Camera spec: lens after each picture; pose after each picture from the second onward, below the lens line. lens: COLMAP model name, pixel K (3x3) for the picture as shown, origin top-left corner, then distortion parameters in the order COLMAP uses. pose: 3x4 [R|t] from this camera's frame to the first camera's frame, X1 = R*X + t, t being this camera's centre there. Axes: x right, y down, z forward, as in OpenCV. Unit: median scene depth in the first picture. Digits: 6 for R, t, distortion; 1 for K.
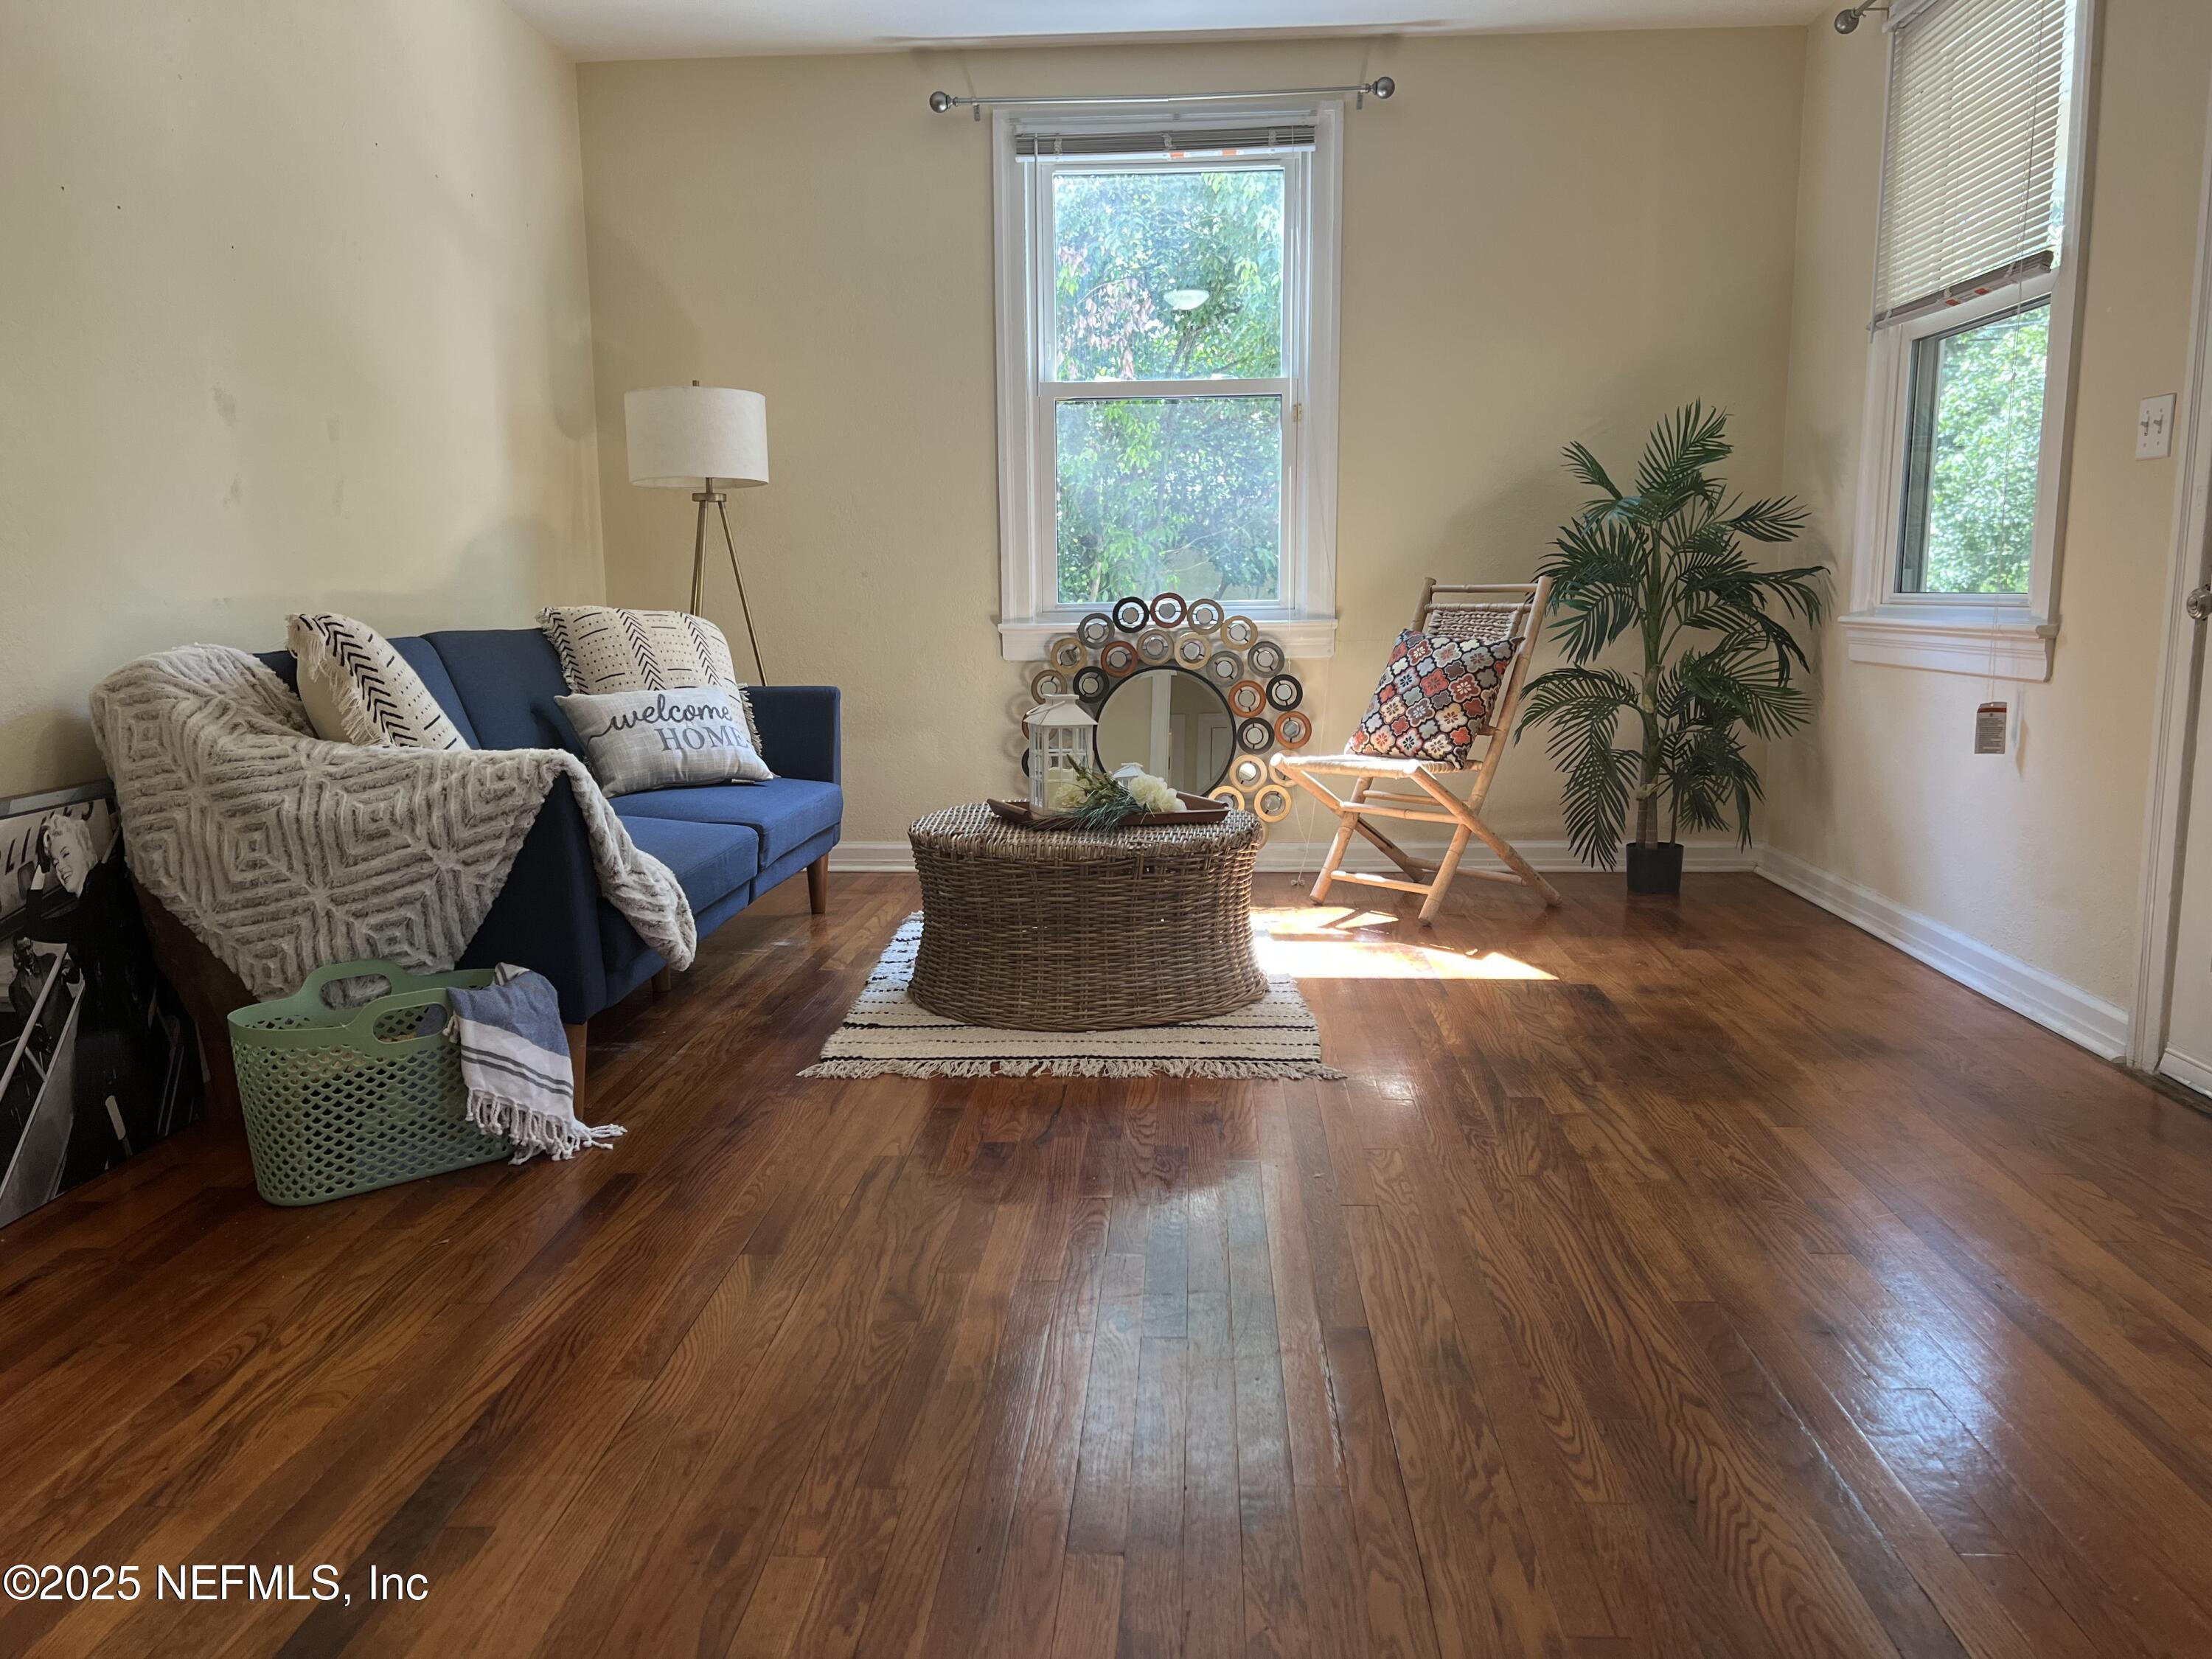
lens RADIAL K [[1660.7, 0, 1104.2], [0, 1660.7, 838.2], [0, 0, 1]] dist [0.034282, -0.031409]
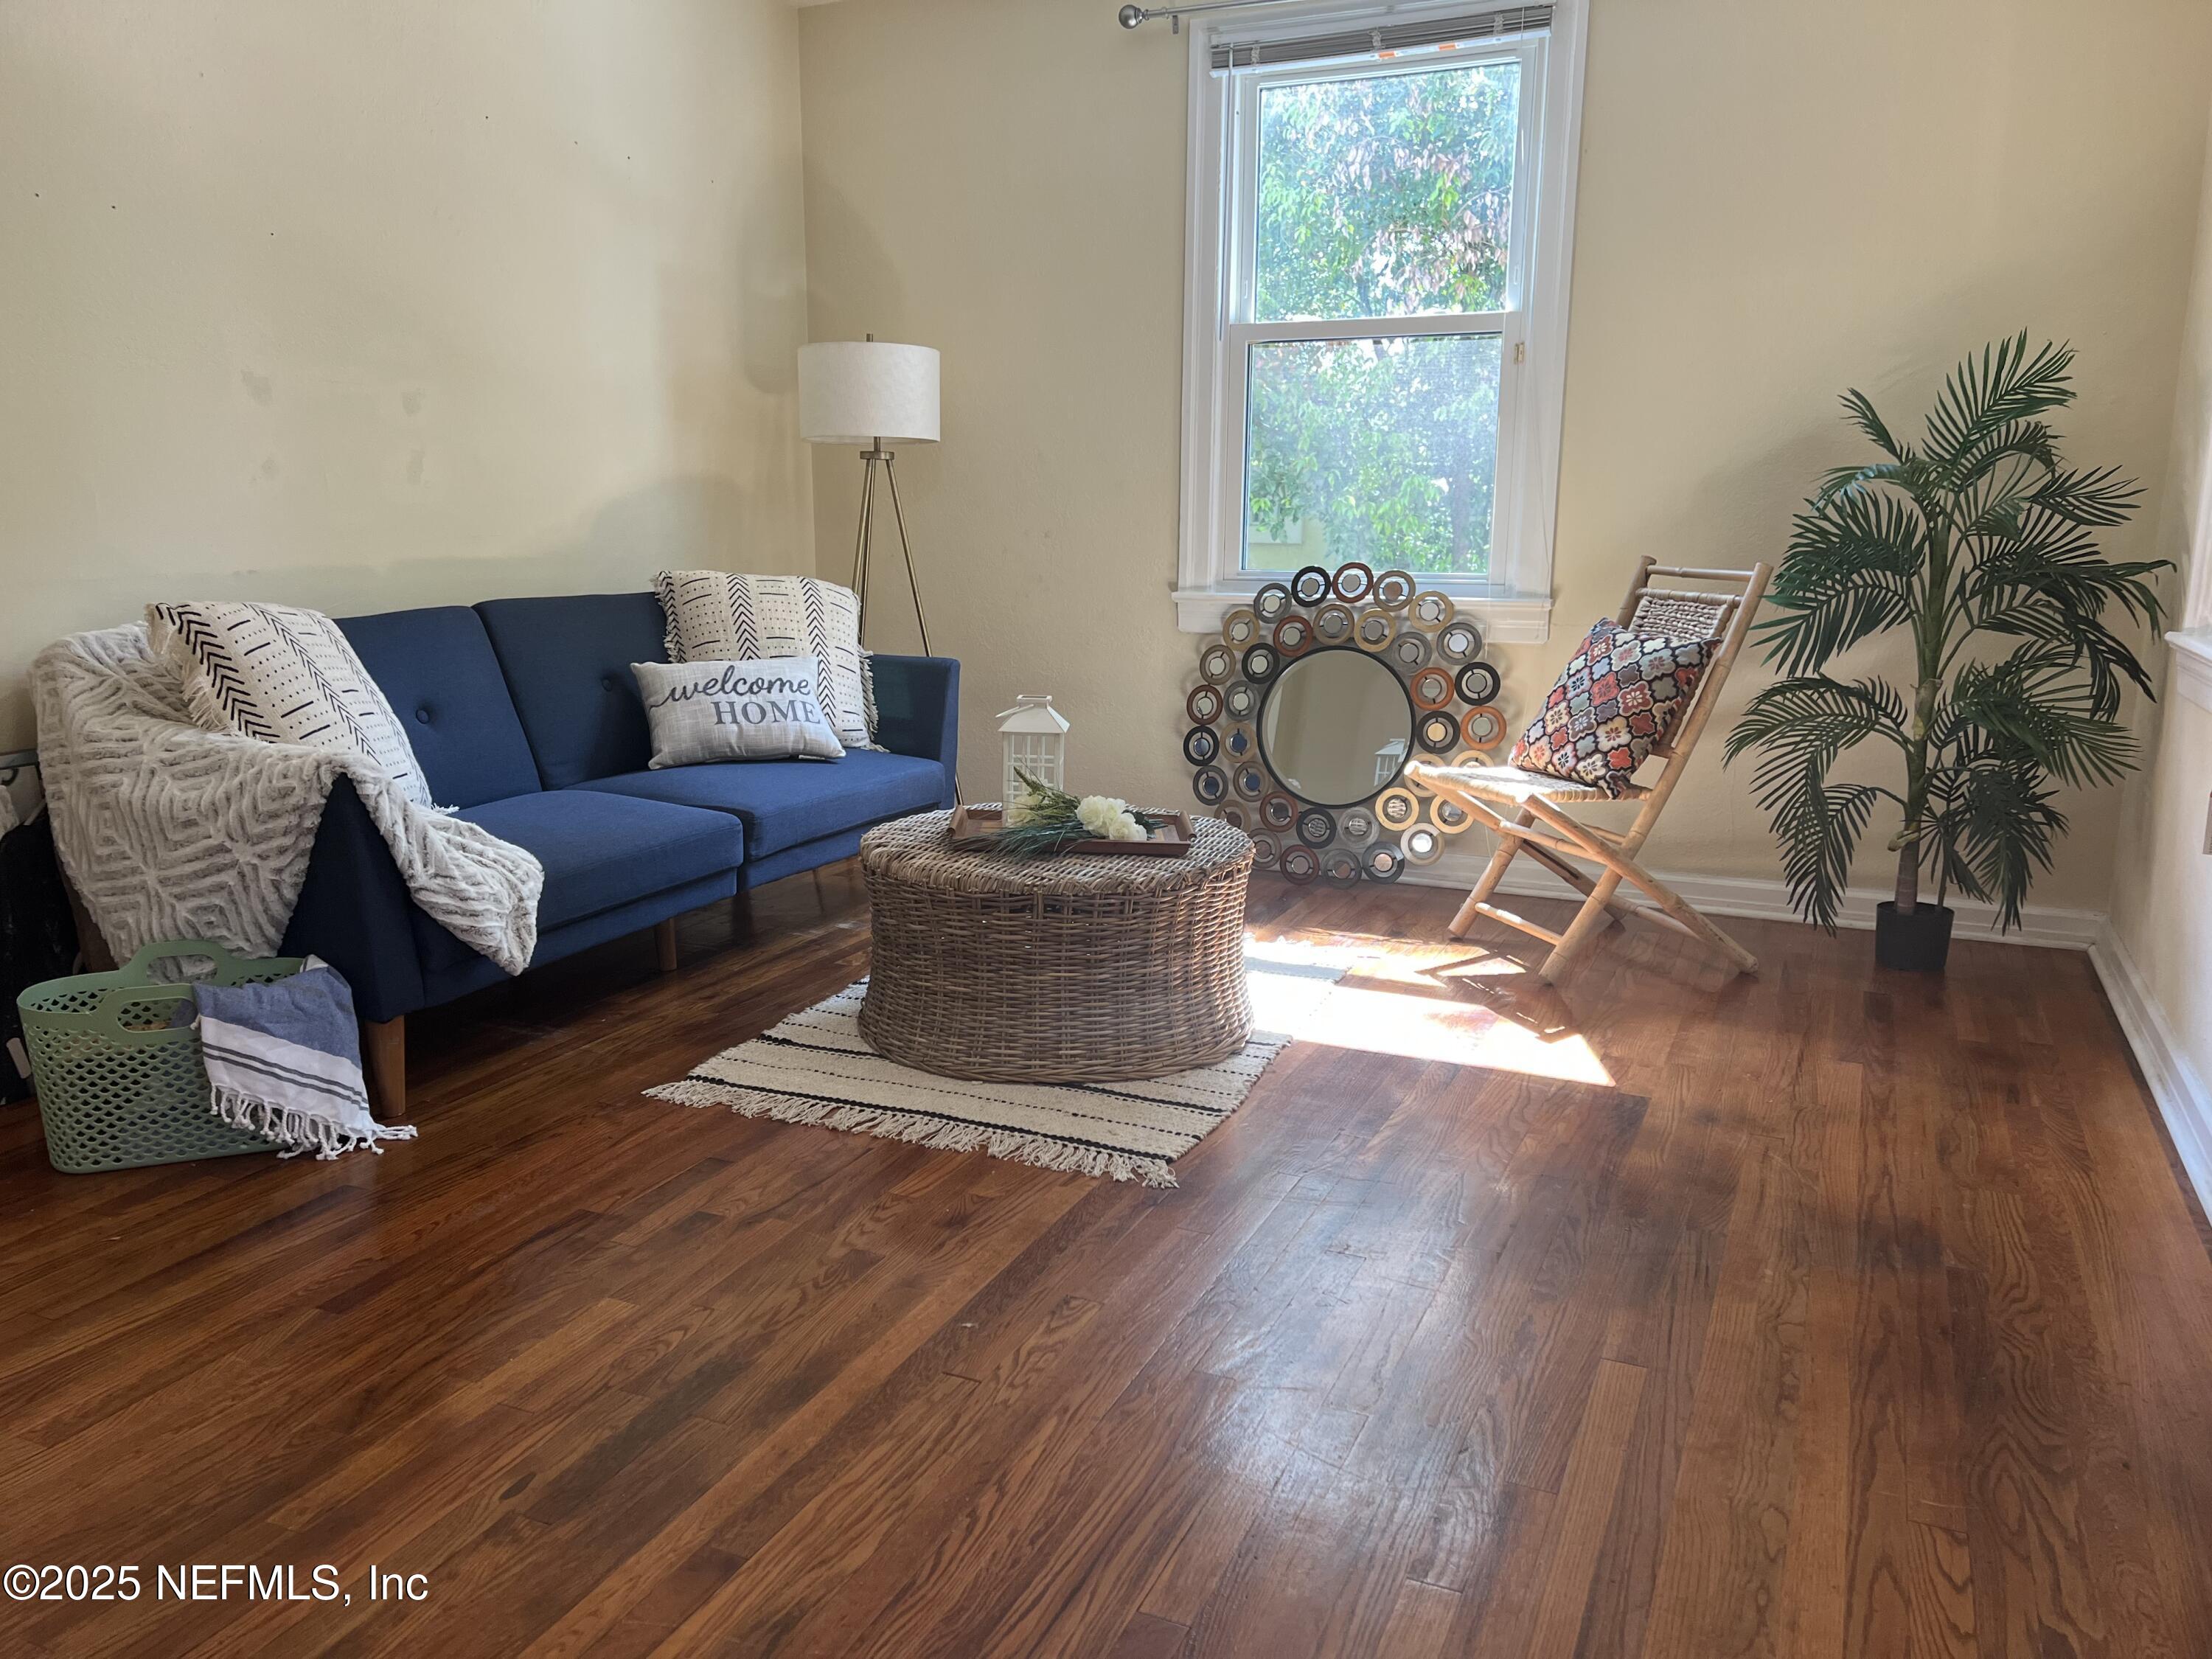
lens RADIAL K [[1660.7, 0, 1095.5], [0, 1660.7, 827.0], [0, 0, 1]] dist [0.034282, -0.031409]
pose [[0.930660, 0.084180, -0.356071, 0.282821], [-0.067579, 0.995978, 0.058831, -0.061278], [0.359591, -0.030689, 0.932605, 0.149695]]
